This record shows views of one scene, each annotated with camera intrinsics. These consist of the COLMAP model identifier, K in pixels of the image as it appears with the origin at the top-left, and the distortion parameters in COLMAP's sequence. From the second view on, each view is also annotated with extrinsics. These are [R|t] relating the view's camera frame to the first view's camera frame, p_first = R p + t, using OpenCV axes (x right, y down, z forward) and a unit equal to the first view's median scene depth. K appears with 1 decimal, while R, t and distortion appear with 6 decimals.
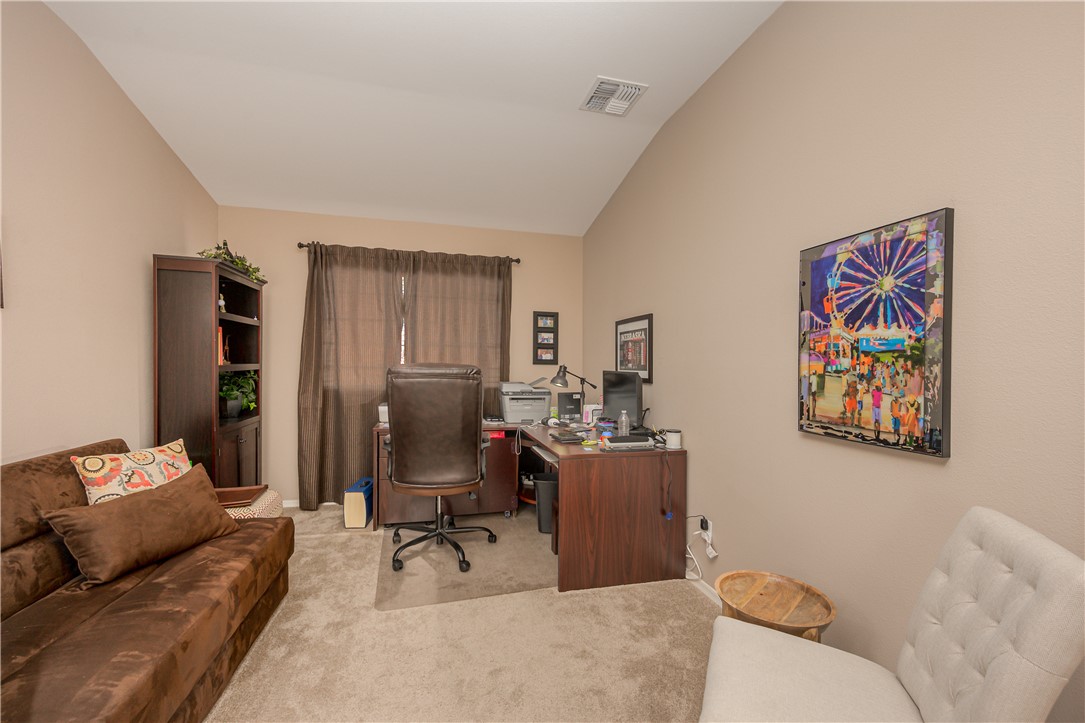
lens RADIAL K [[434.3, 0, 544.9], [0, 434.3, 365.6], [0, 0, 1]] dist [-0.000586, -0.000138]
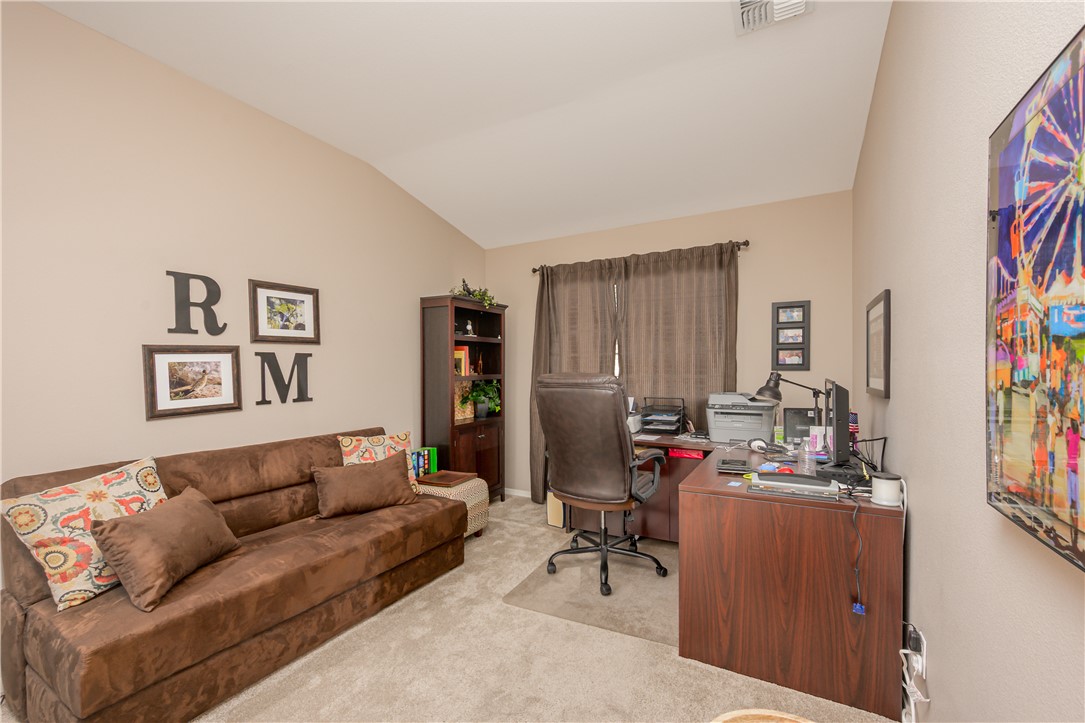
lens RADIAL K [[455.7, 0, 543.1], [0, 455.7, 371.2], [0, 0, 1]] dist [-0.000350, 0.000044]
pose [[0.733689, -0.015688, -0.679304, 0.437106], [0.013873, 0.999871, -0.008107, -0.001505], [0.679344, -0.003476, 0.733812, 0.214983]]
